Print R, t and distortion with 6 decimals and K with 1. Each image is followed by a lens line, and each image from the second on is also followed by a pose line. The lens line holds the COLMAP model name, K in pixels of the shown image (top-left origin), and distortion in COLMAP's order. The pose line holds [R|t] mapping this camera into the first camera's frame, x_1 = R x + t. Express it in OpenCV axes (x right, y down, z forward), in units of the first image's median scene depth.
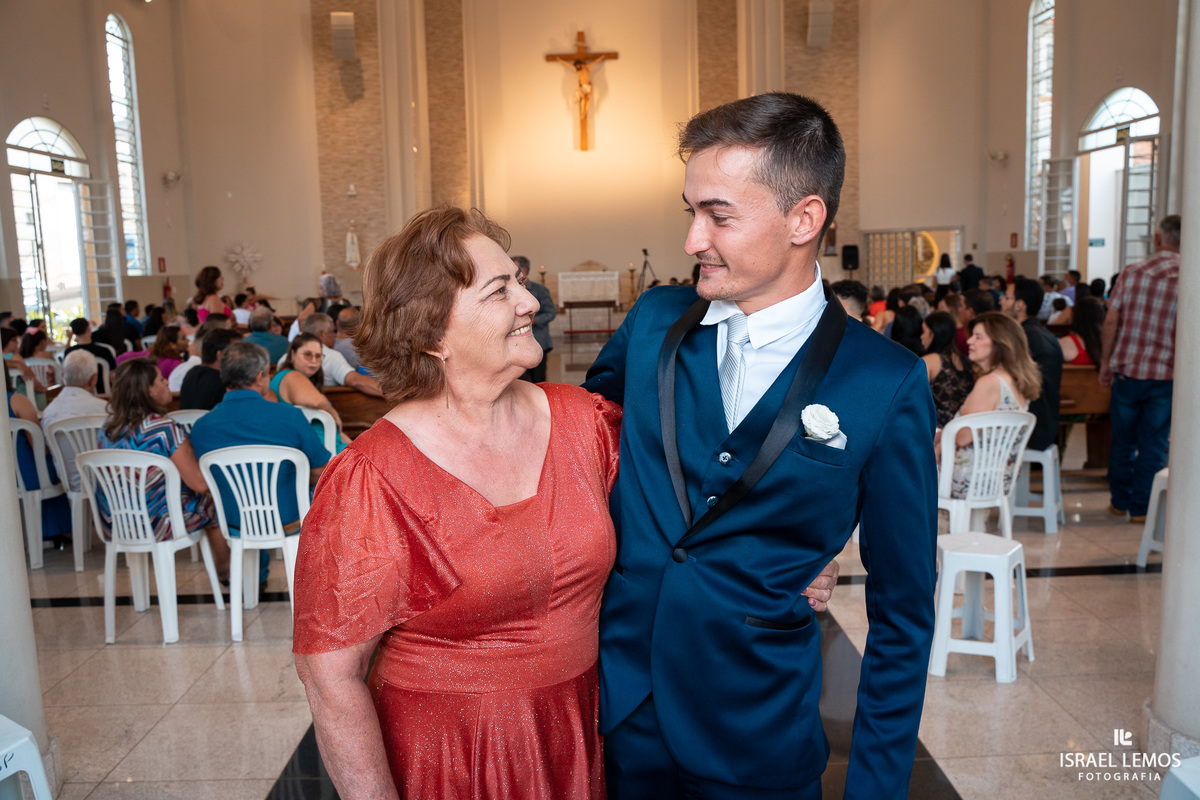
lens RADIAL K [[983.0, 0, 600.0], [0, 983.0, 400.0], [0, 0, 1]] dist [-0.120330, 0.101548]
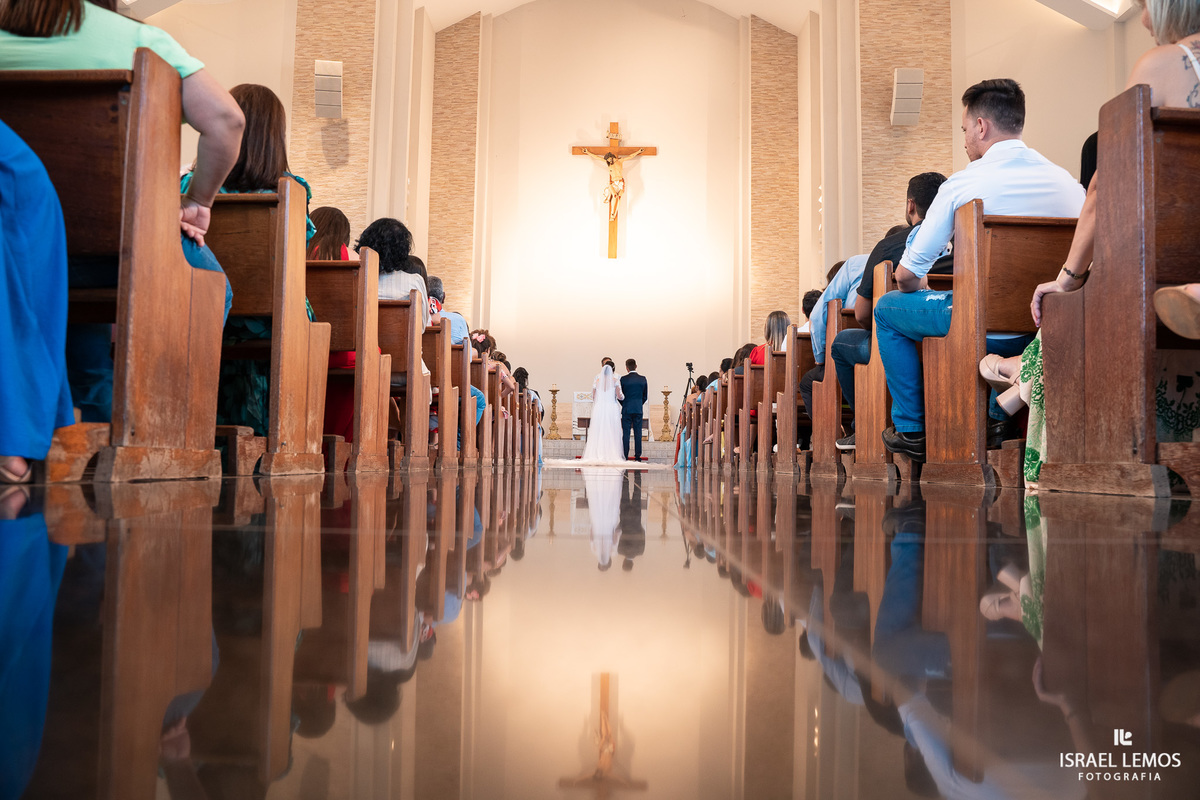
lens RADIAL K [[983.0, 0, 600.0], [0, 983.0, 400.0], [0, 0, 1]] dist [-0.120330, 0.101548]
pose [[0.998813, 0.042865, -0.023137, -0.002595], [-0.046574, 0.979531, -0.195833, 0.034262], [0.014269, 0.196678, 0.980364, 0.233302]]
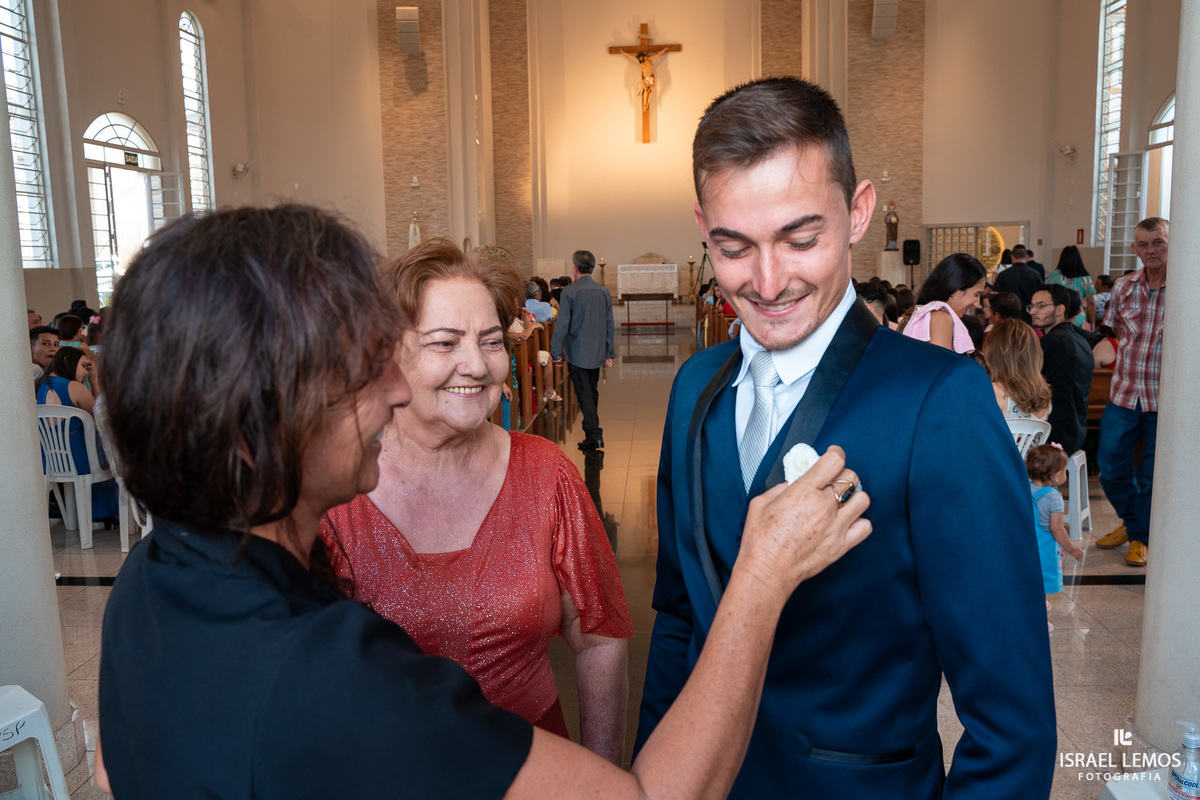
lens RADIAL K [[983.0, 0, 600.0], [0, 983.0, 400.0], [0, 0, 1]] dist [-0.120330, 0.101548]
pose [[0.997393, 0.017286, -0.070054, 0.013015], [-0.016540, 0.999800, 0.011211, -0.002424], [0.070234, -0.010023, 0.997480, -0.004952]]
